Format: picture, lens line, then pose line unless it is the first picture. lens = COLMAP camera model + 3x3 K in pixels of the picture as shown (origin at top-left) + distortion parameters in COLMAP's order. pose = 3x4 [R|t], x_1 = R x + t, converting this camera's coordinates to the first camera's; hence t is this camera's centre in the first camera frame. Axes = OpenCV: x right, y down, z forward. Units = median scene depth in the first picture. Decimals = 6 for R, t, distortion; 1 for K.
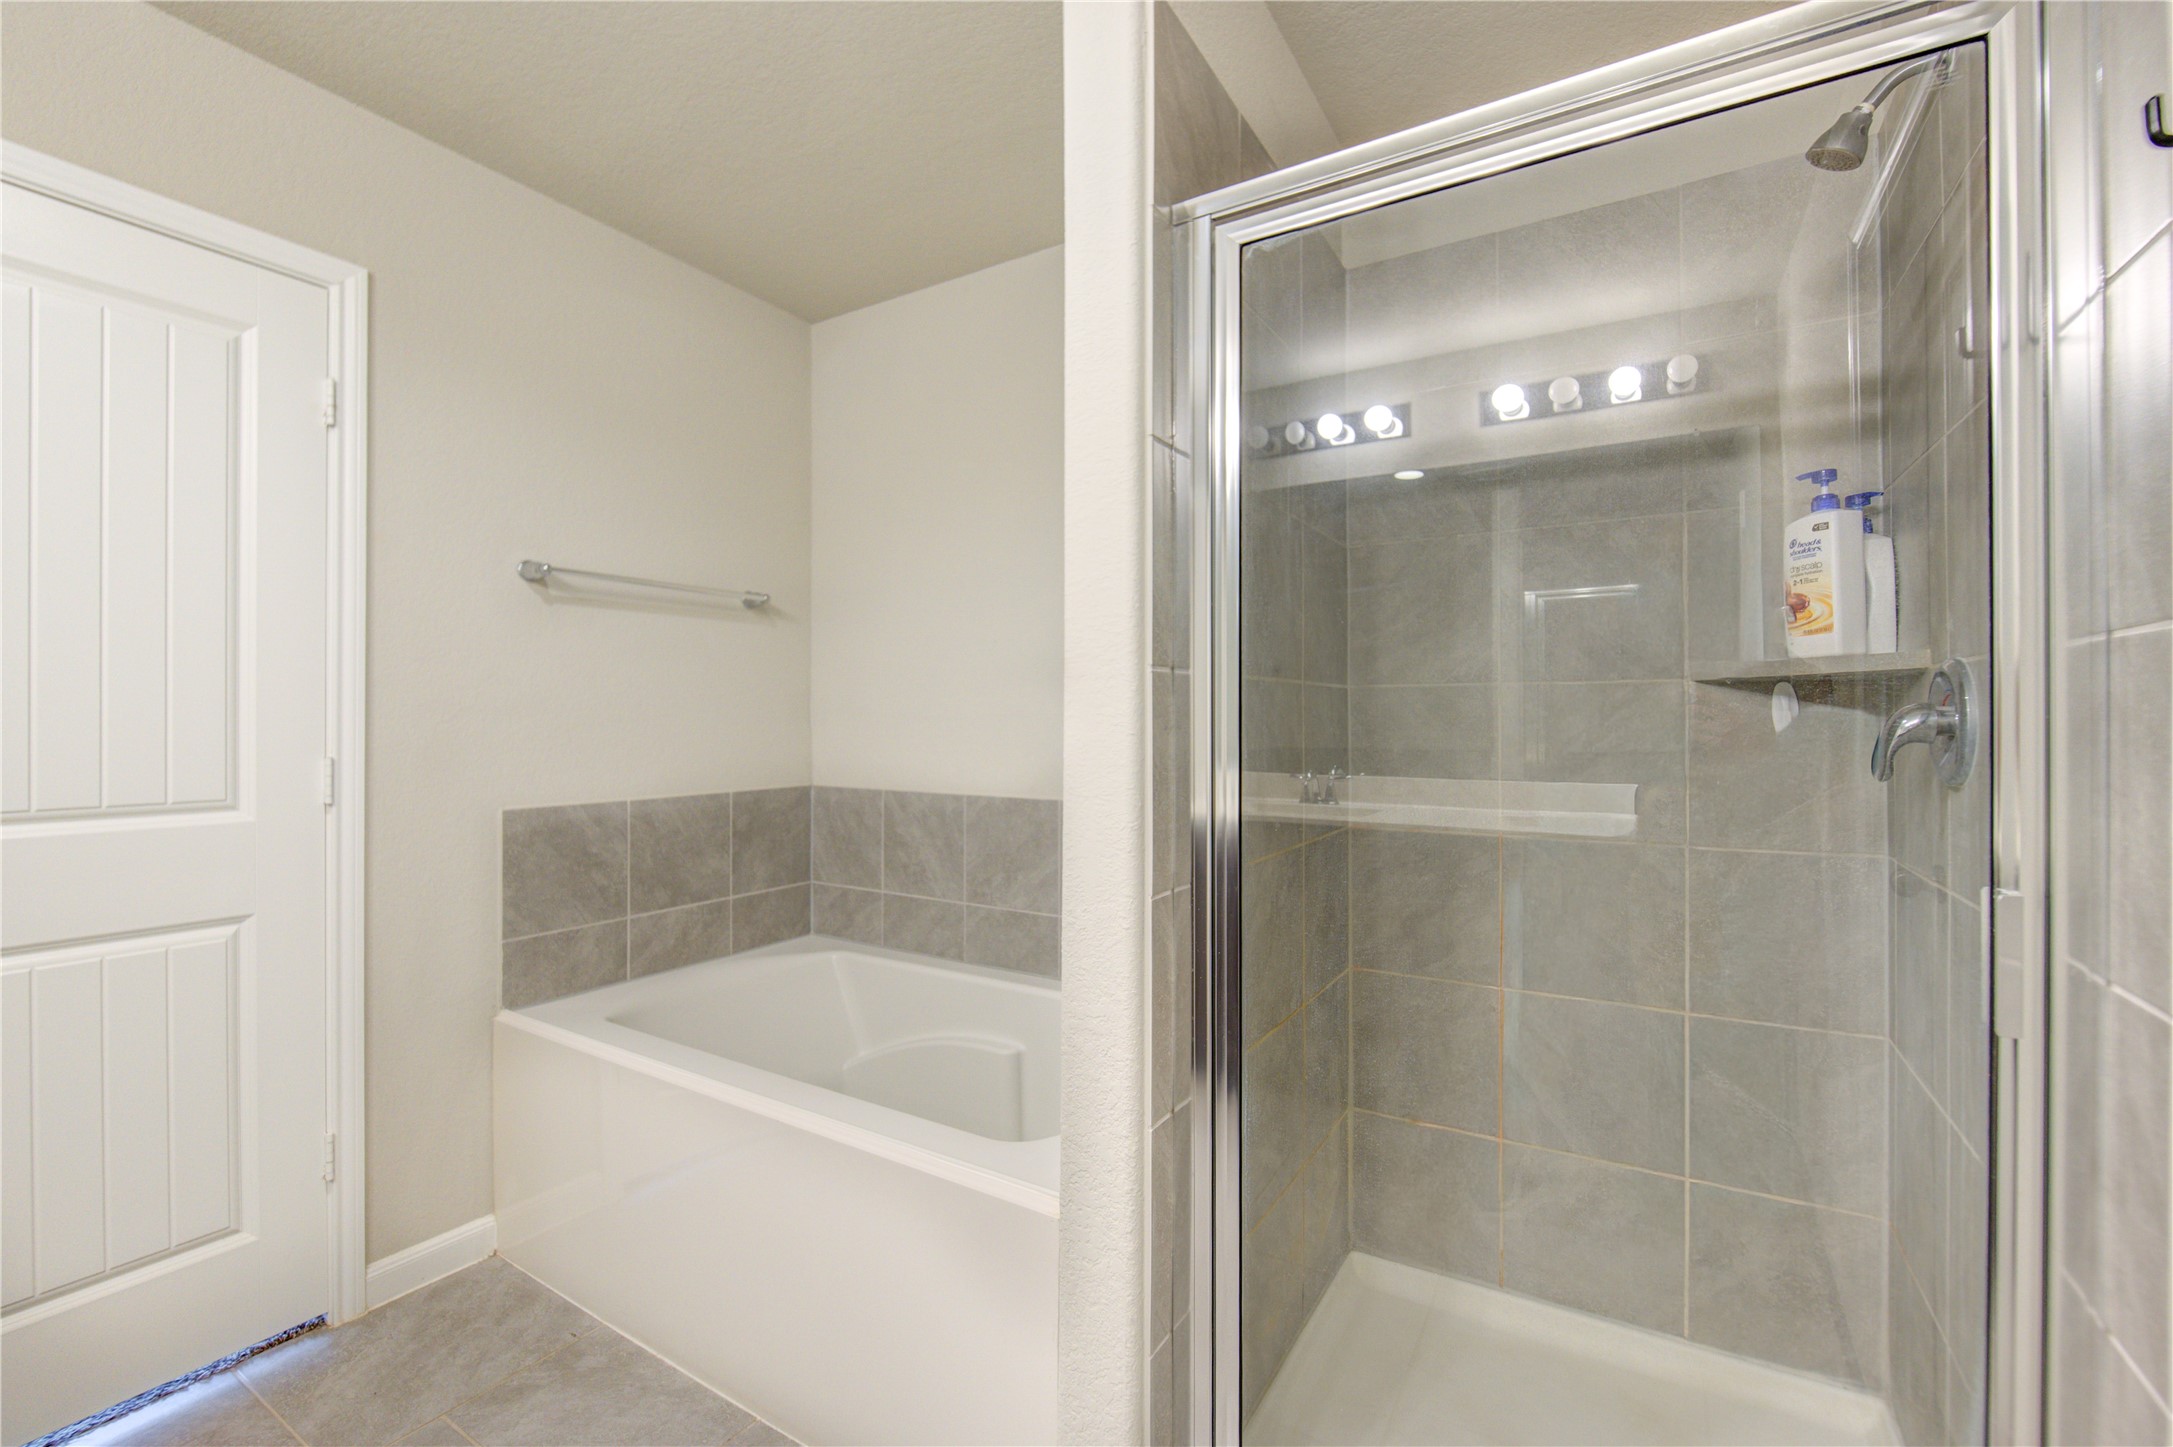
lens RADIAL K [[905.5, 0, 1084.1], [0, 905.5, 728.6], [0, 0, 1]] dist [-0.005509, -0.003470]
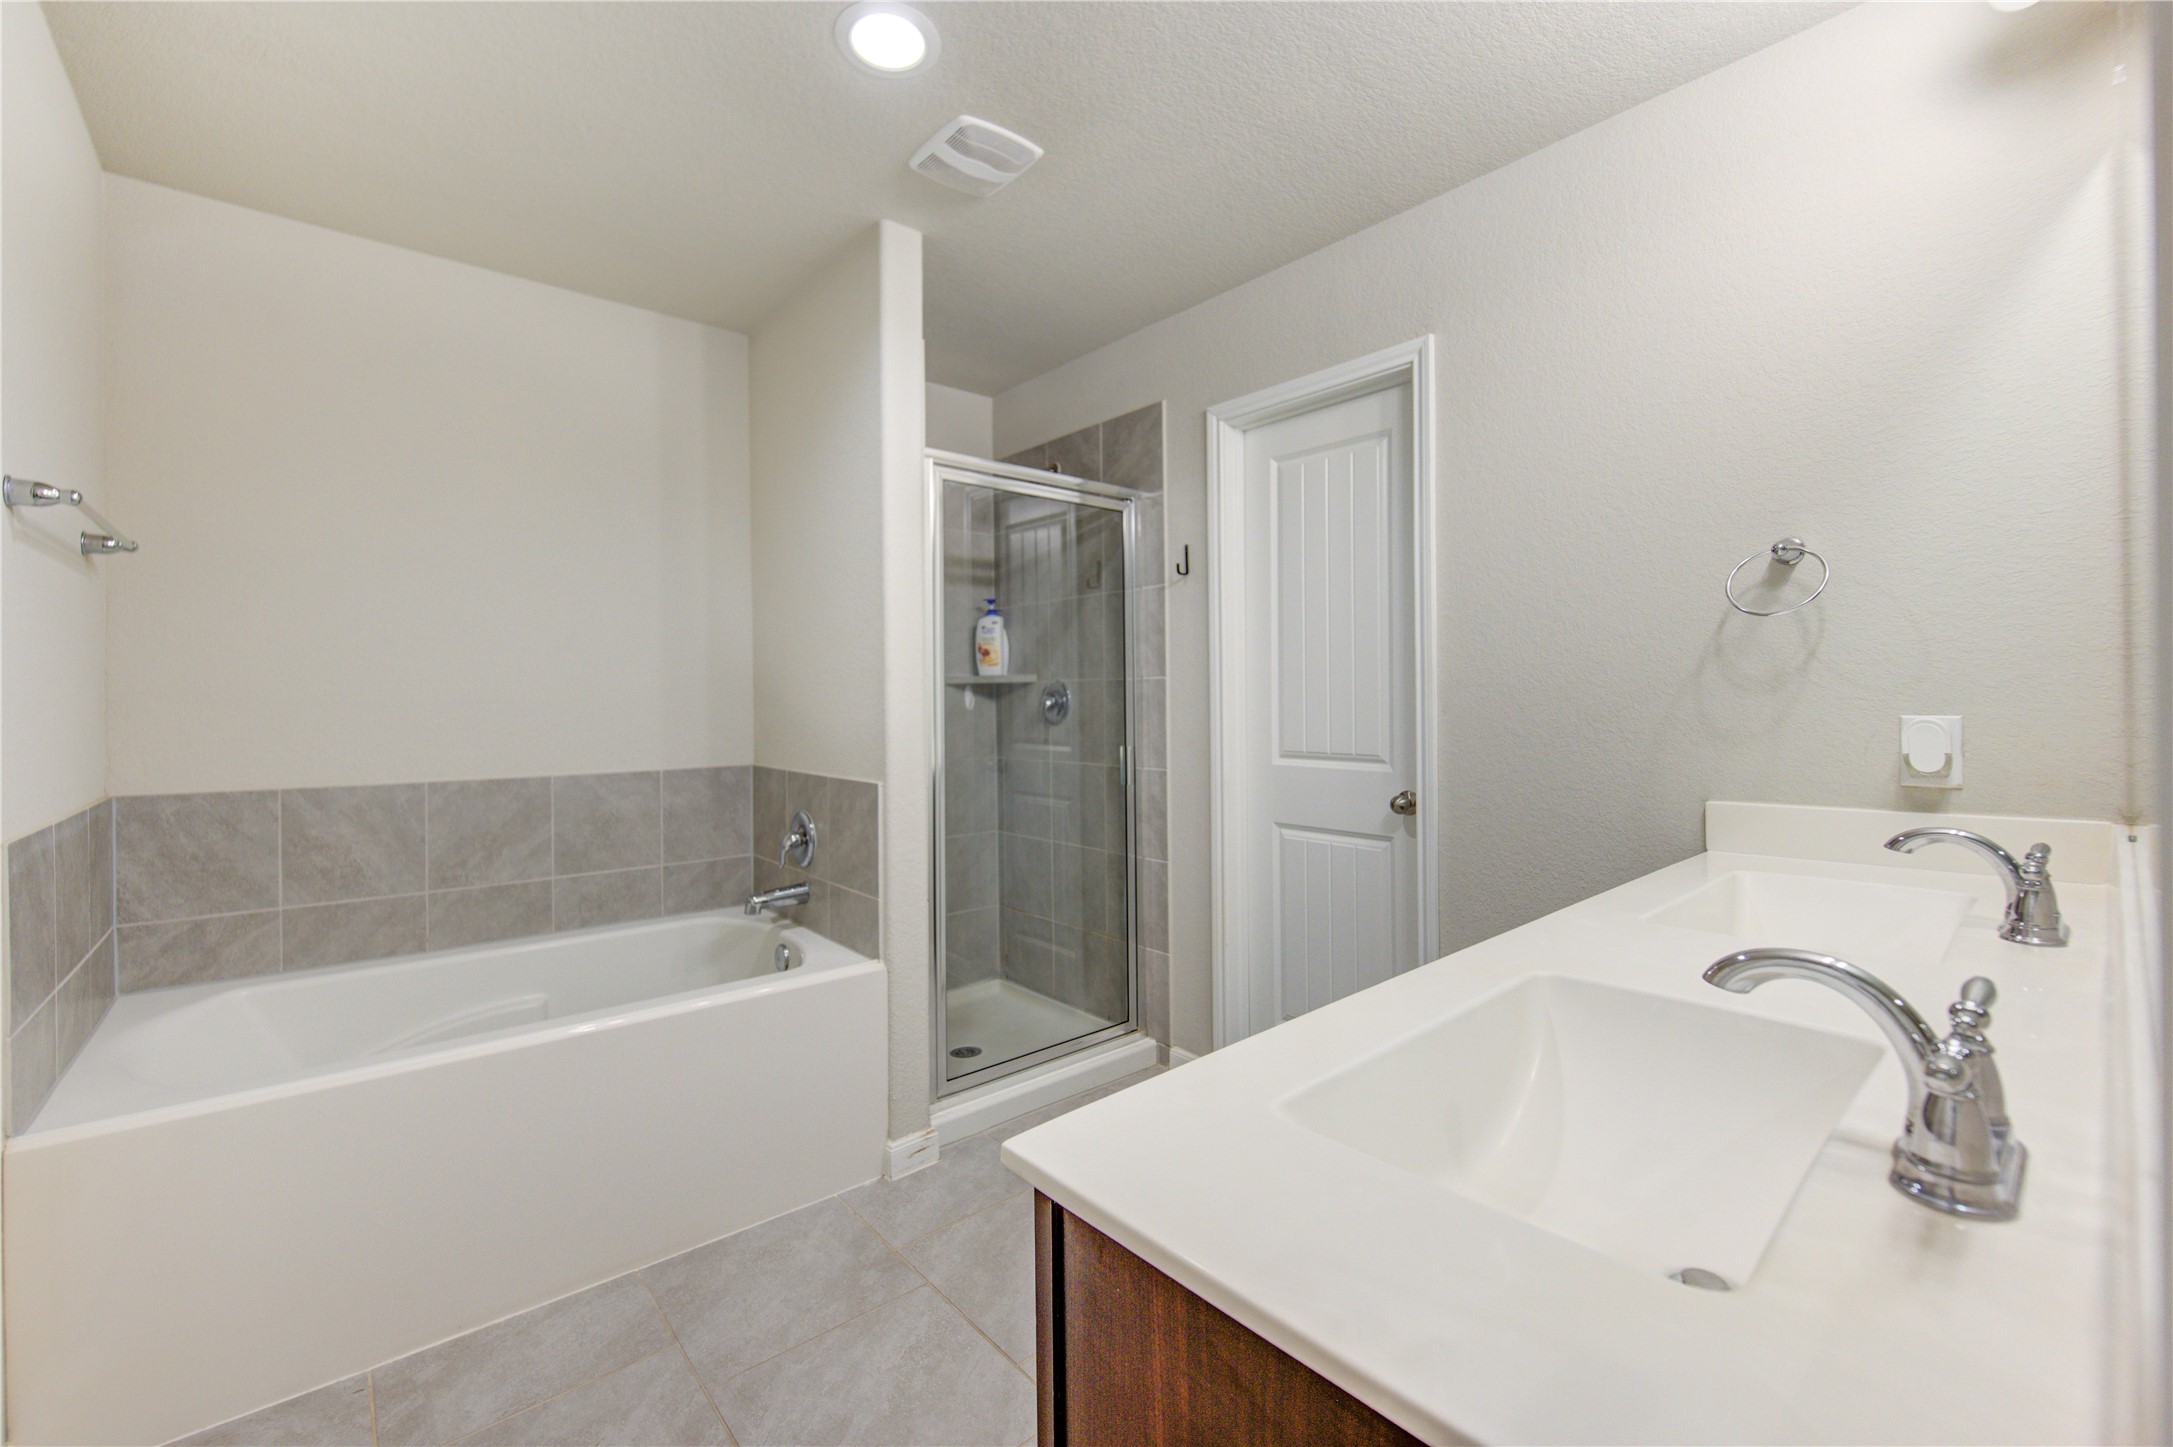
lens RADIAL K [[905.5, 0, 1073.7], [0, 905.5, 704.4], [0, 0, 1]] dist [-0.005509, -0.003470]
pose [[0.306740, -0.006492, 0.951771, -0.847955], [0.017383, 0.999848, 0.001218, -0.000628], [-0.951635, 0.016171, 0.306806, 0.024989]]
